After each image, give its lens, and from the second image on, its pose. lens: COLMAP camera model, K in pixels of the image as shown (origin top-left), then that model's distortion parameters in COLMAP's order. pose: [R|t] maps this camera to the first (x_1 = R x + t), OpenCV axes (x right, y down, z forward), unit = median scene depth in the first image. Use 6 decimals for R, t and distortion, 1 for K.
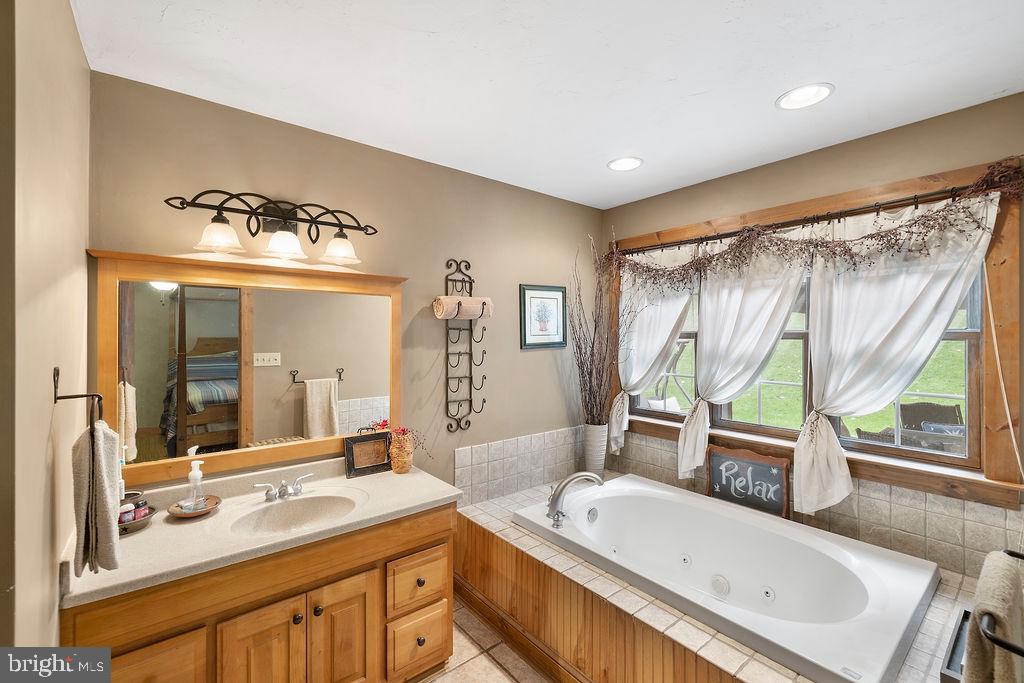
lens RADIAL K [[439.9, 0, 494.4], [0, 439.9, 330.4], [0, 0, 1]] dist [0.001409, -0.000003]
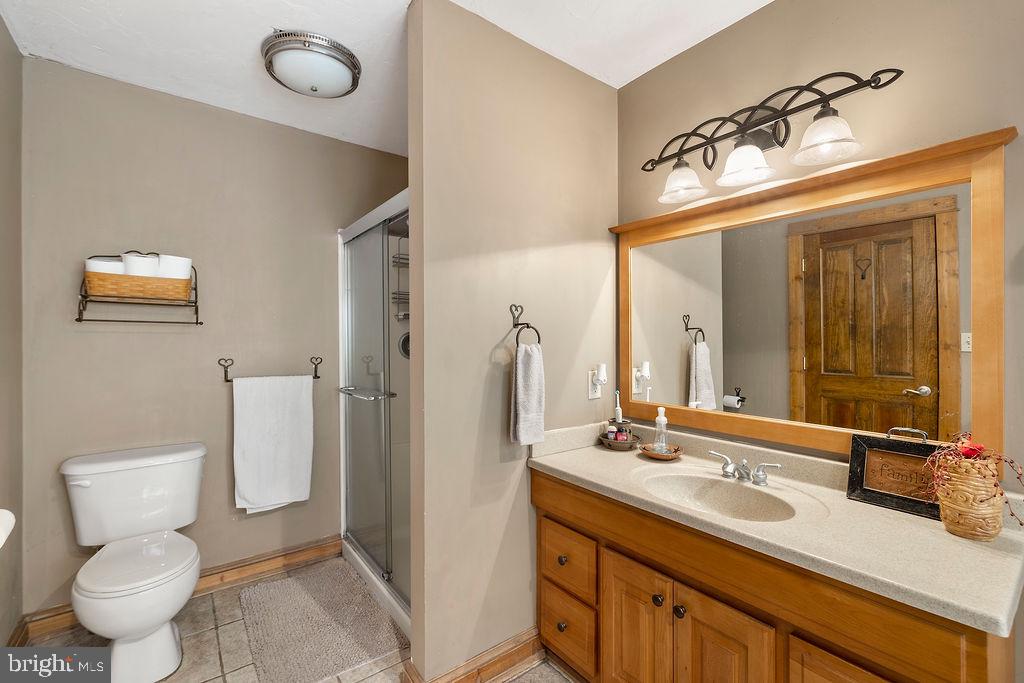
lens RADIAL K [[439.9, 0, 510.5], [0, 439.9, 343.0], [0, 0, 1]] dist [0.001409, -0.000003]
pose [[-0.012086, 0.005798, -0.999910, 0.258568], [0.003425, 0.999978, 0.005757, 0.097033], [0.999921, -0.003355, -0.012106, 0.463994]]
